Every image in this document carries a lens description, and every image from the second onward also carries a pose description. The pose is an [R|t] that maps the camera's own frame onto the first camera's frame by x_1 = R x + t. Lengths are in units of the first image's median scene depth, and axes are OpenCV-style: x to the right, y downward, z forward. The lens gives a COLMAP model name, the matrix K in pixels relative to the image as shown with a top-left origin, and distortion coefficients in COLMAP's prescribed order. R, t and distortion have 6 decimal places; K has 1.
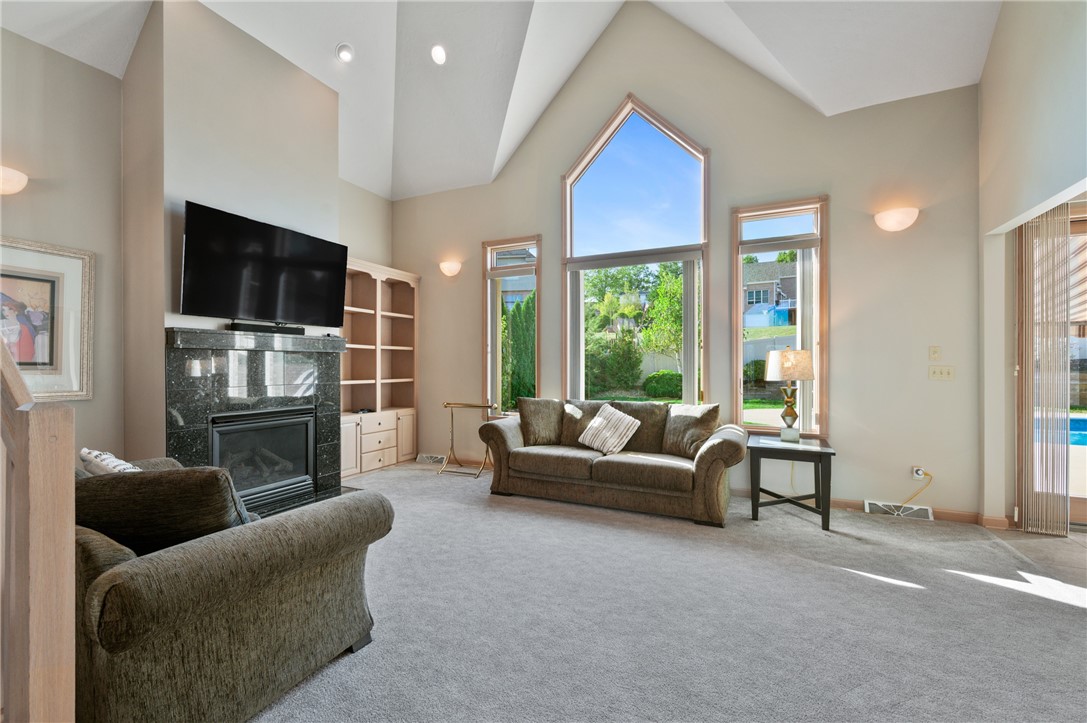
lens RADIAL K [[454.5, 0, 541.8], [0, 454.5, 366.9], [0, 0, 1]] dist [0.002044, 0.000418]
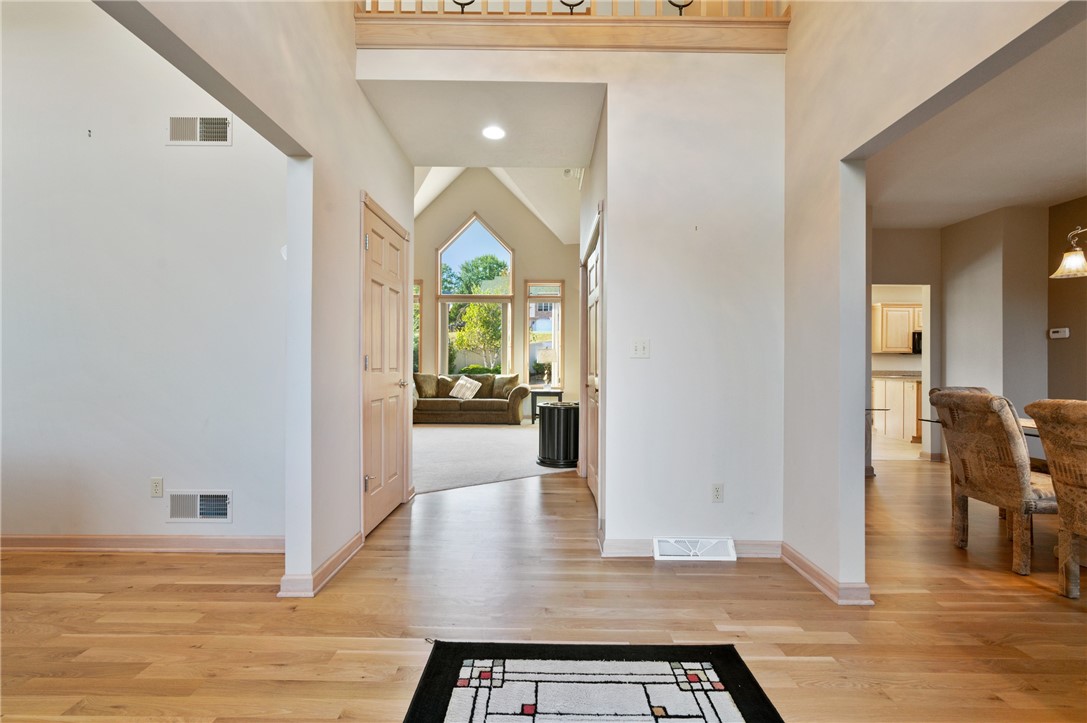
lens RADIAL K [[454.5, 0, 547.3], [0, 454.5, 362.0], [0, 0, 1]] dist [0.002044, 0.000418]
pose [[0.903150, 0.007627, 0.429256, -0.378465], [-0.004297, 0.999953, -0.008727, 0.042613], [-0.429303, 0.006037, 0.903140, -0.918802]]
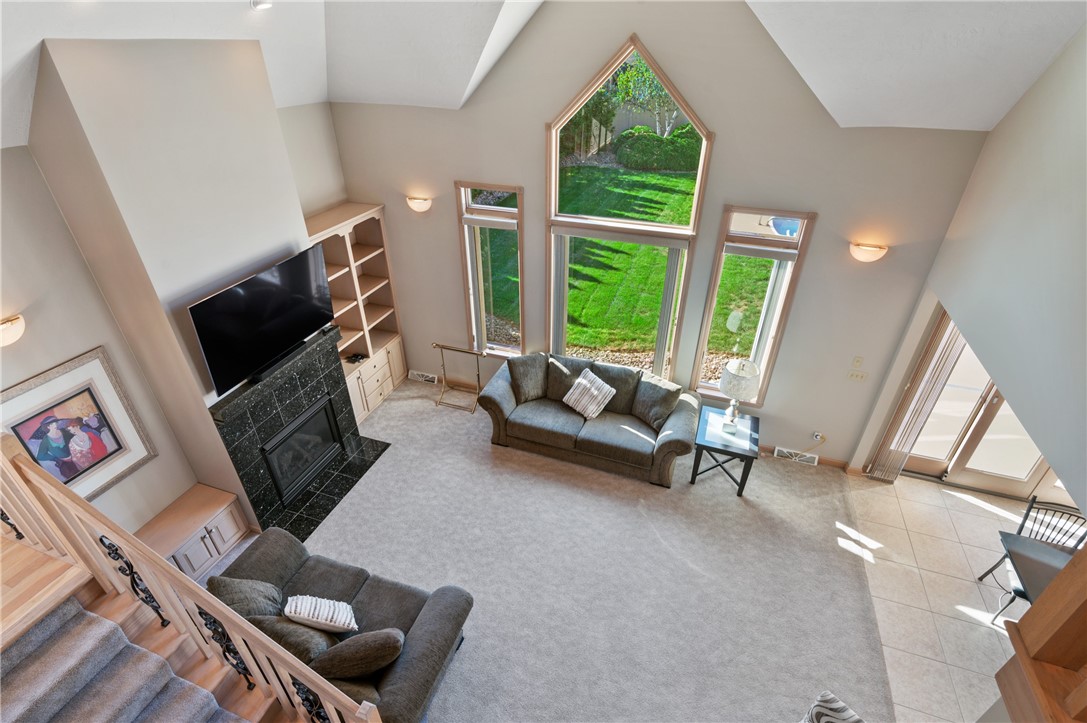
lens RADIAL K [[522.0, 0, 541.3], [0, 522.0, 362.5], [0, 0, 1]] dist [0.012198, -0.001122]
pose [[0.994624, -0.055059, 0.087703, -0.092791], [-0.000869, 0.842469, 0.538744, -0.681748], [-0.103549, -0.535924, 0.837892, -0.081779]]
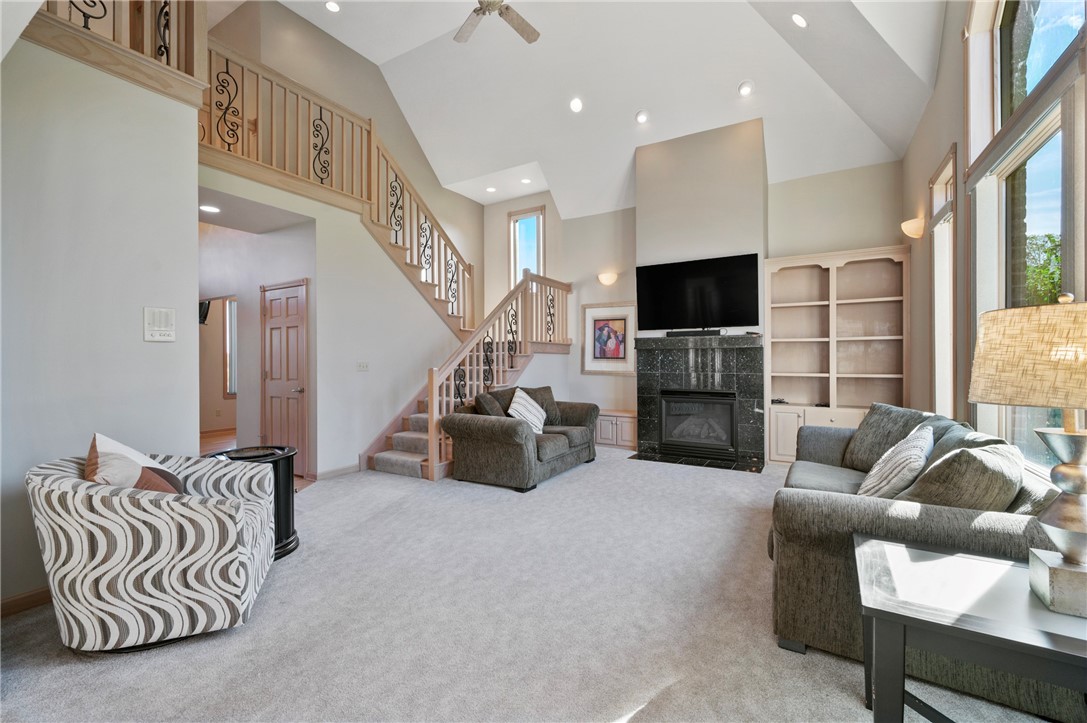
lens RADIAL K [[454.5, 0, 541.3], [0, 454.5, 363.1], [0, 0, 1]] dist [0.002044, 0.000418]
pose [[-0.095782, 0.009996, -0.995352, 0.802533], [0.000510, 0.999950, 0.009993, -0.003714], [0.995402, 0.000450, -0.095782, 0.616002]]
